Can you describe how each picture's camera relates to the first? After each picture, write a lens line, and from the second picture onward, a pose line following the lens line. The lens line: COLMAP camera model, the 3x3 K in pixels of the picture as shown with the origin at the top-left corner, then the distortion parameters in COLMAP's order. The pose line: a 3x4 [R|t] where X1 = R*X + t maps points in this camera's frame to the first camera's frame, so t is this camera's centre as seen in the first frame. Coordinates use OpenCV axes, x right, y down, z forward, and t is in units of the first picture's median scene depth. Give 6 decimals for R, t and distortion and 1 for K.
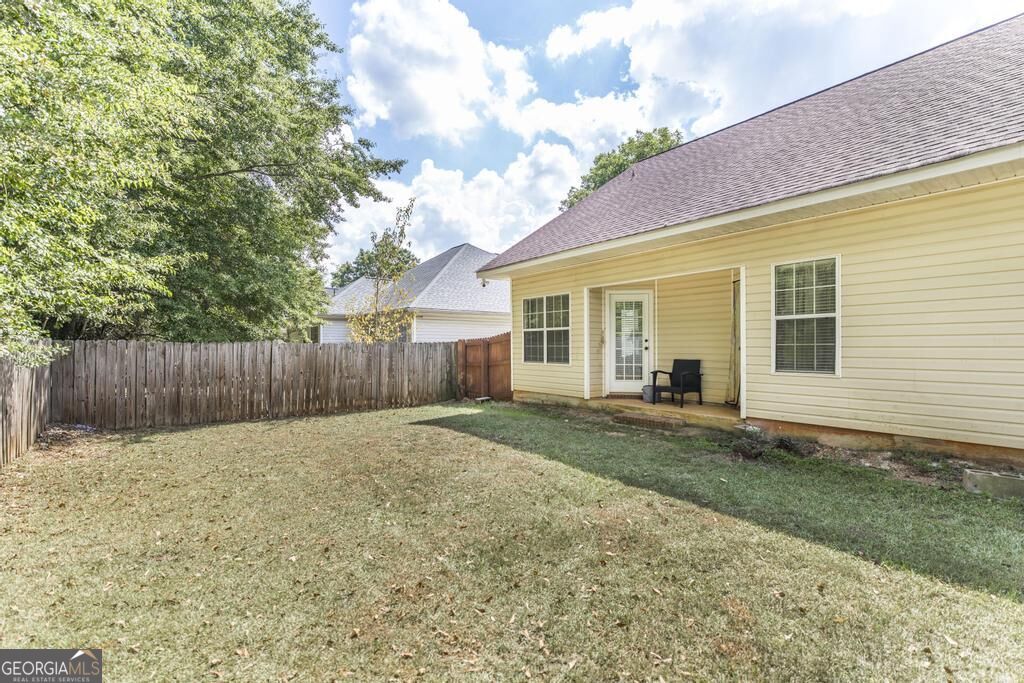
lens RADIAL K [[438.6, 0, 518.2], [0, 438.6, 345.0], [0, 0, 1]] dist [0.002182, -0.000064]
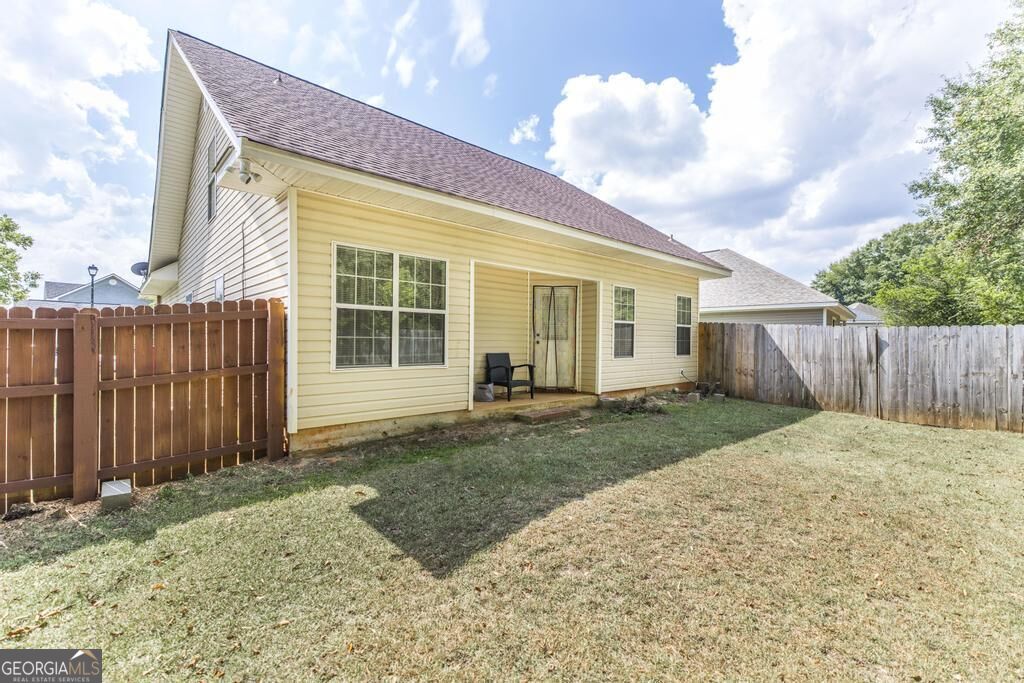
lens RADIAL K [[438.6, 0, 509.7], [0, 438.6, 341.4], [0, 0, 1]] dist [0.002182, -0.000064]
pose [[-0.045155, 0.002645, 0.998977, -0.610431], [-0.009744, 0.999948, -0.003088, 0.009091], [-0.998932, -0.009874, -0.045127, 1.002466]]
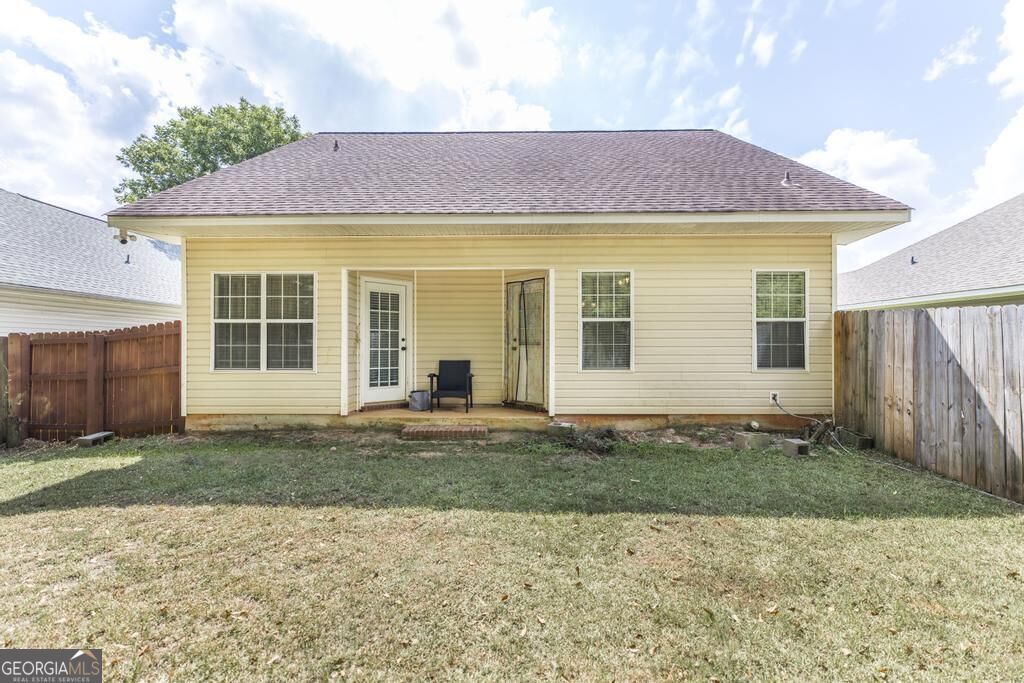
lens RADIAL K [[438.6, 0, 517.0], [0, 438.6, 335.2], [0, 0, 1]] dist [0.002182, -0.000064]
pose [[0.646889, 0.023442, 0.762224, -0.237039], [-0.003826, 0.999615, -0.027496, 0.004808], [-0.762575, 0.014871, 0.646729, 0.288251]]
